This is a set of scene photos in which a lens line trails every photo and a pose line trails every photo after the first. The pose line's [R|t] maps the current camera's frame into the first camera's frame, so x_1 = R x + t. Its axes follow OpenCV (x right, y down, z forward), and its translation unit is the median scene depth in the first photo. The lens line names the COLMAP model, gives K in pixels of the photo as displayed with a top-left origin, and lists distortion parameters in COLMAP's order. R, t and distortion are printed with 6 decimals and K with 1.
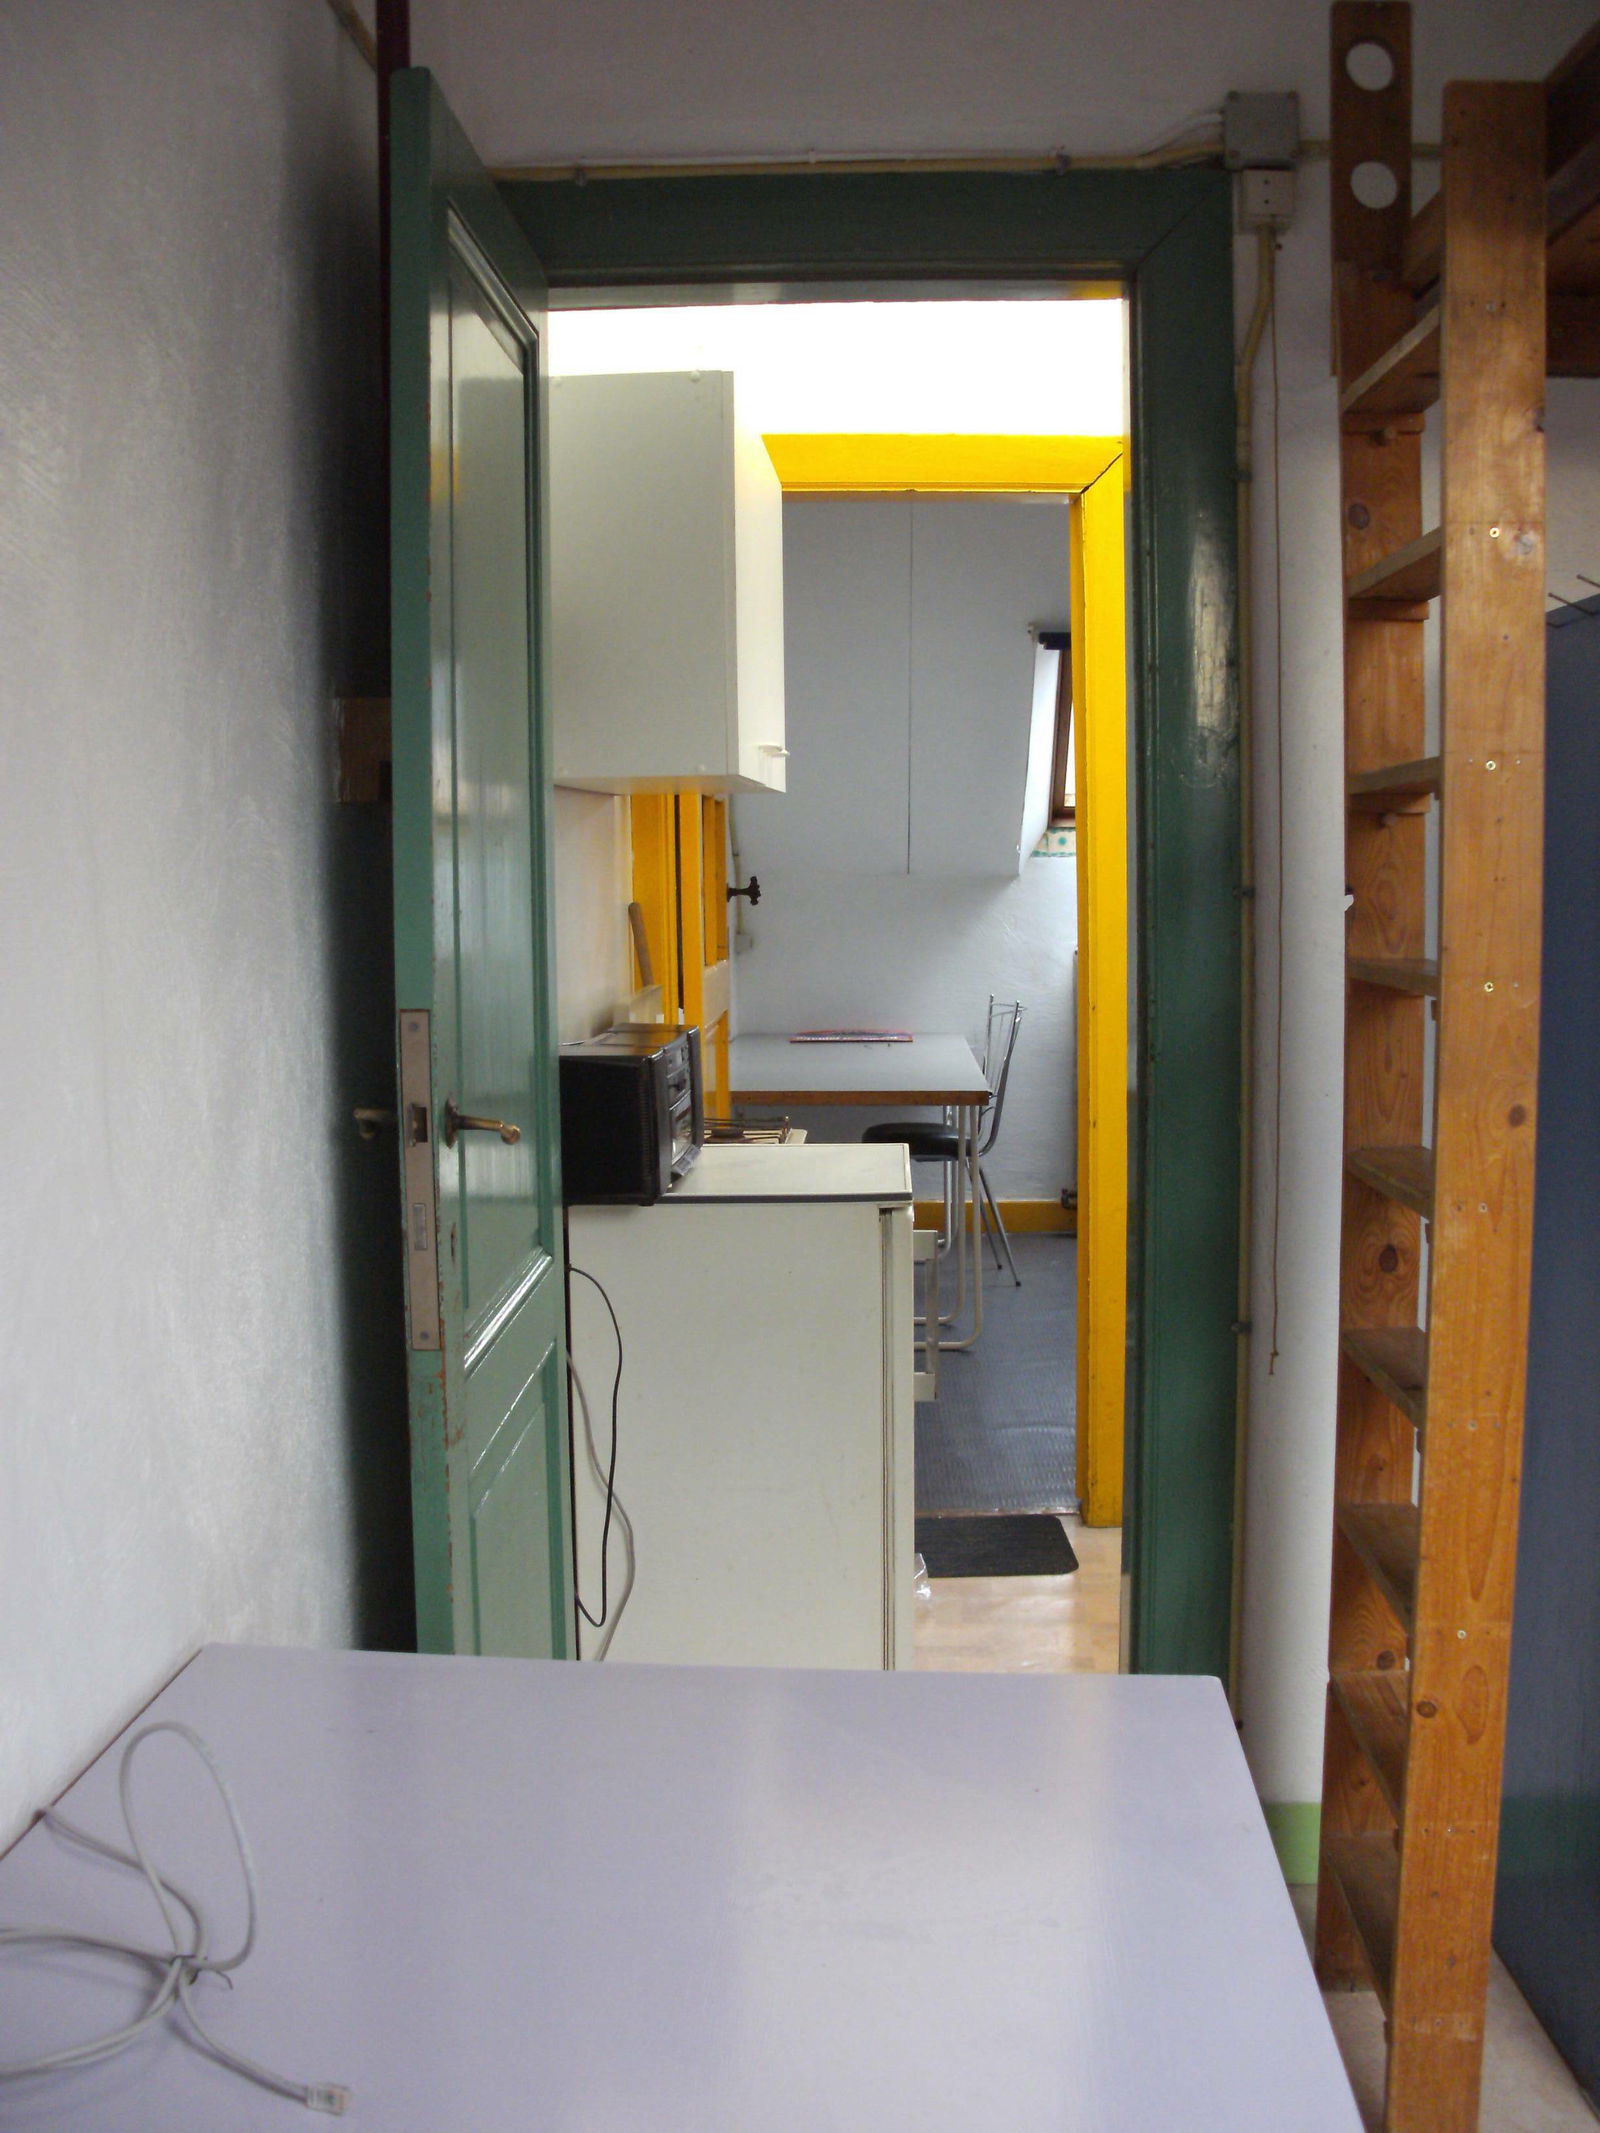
lens RADIAL K [[2246.4, 0, 800.0], [0, 2246.4, 1066.5], [0, 0, 1]] dist [-0.238469, 0.236084]
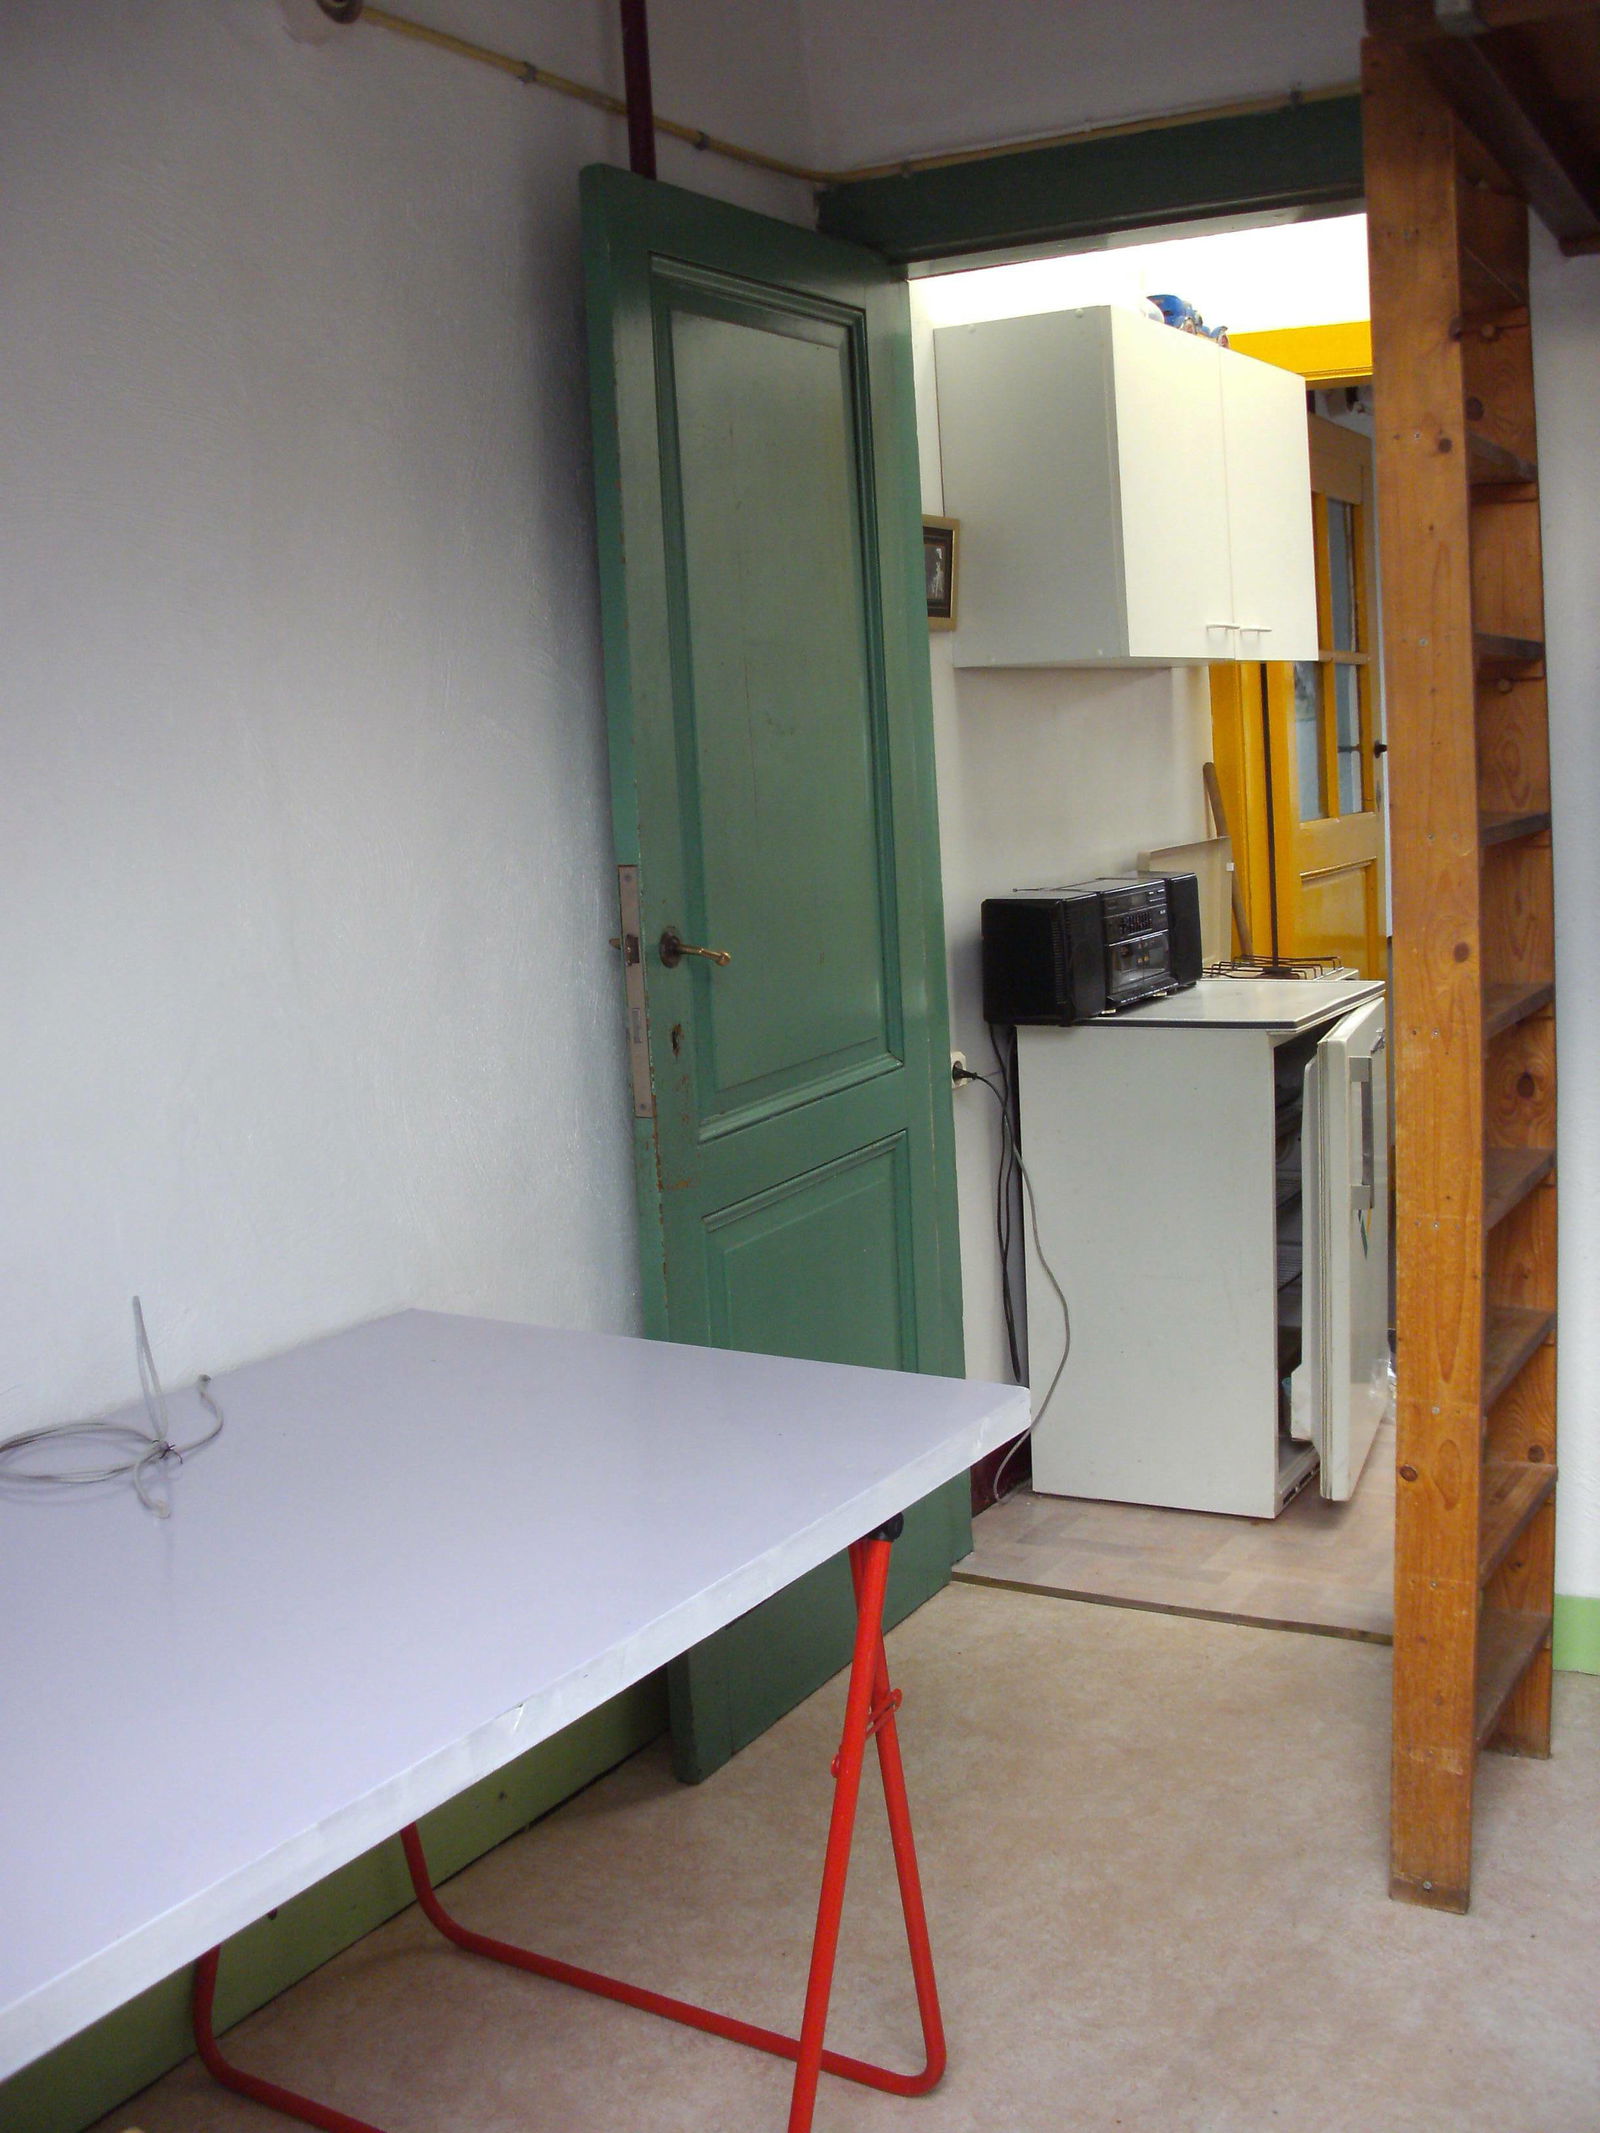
lens RADIAL K [[2246.4, 0, 800.0], [0, 2246.4, 1066.5], [0, 0, 1]] dist [-0.238469, 0.236084]
pose [[0.886966, 0.031621, -0.460750, 0.522556], [0.000240, 0.997622, 0.068927, 0.002848], [0.461834, -0.061247, 0.884849, -0.153544]]
